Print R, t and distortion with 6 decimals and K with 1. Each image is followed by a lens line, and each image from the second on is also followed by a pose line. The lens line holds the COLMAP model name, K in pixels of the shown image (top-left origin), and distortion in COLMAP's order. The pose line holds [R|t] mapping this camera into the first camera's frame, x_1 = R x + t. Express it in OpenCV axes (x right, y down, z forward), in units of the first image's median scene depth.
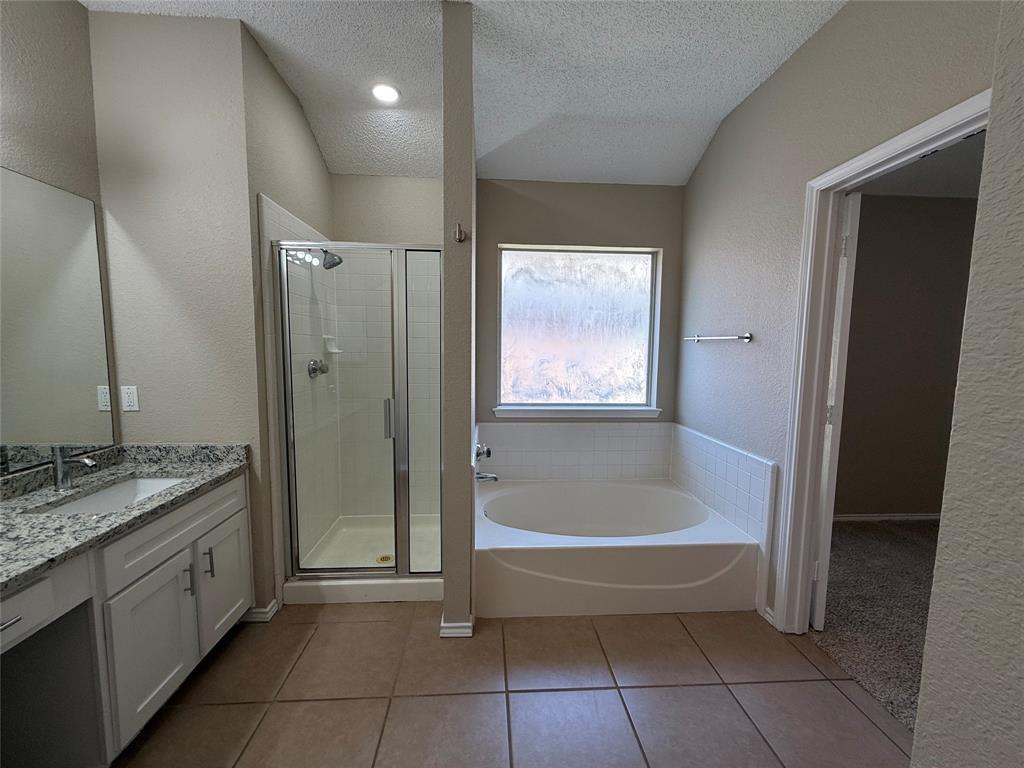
lens RADIAL K [[408.2, 0, 510.7], [0, 408.2, 386.3], [0, 0, 1]] dist [-0.000088, 0.000542]
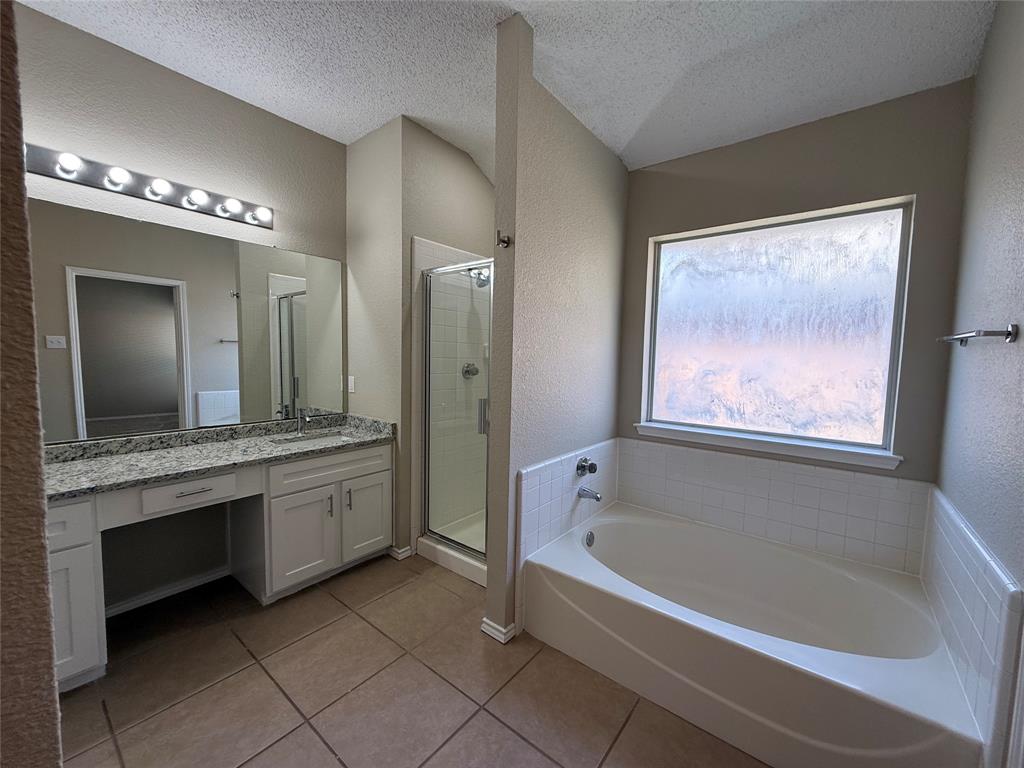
lens RADIAL K [[408.2, 0, 513.8], [0, 408.2, 386.7], [0, 0, 1]] dist [-0.000088, 0.000542]
pose [[0.742846, 0.054864, -0.667210, 0.514627], [-0.076672, 0.997051, -0.003377, -0.003594], [0.665057, 0.053665, 0.744862, 0.236034]]
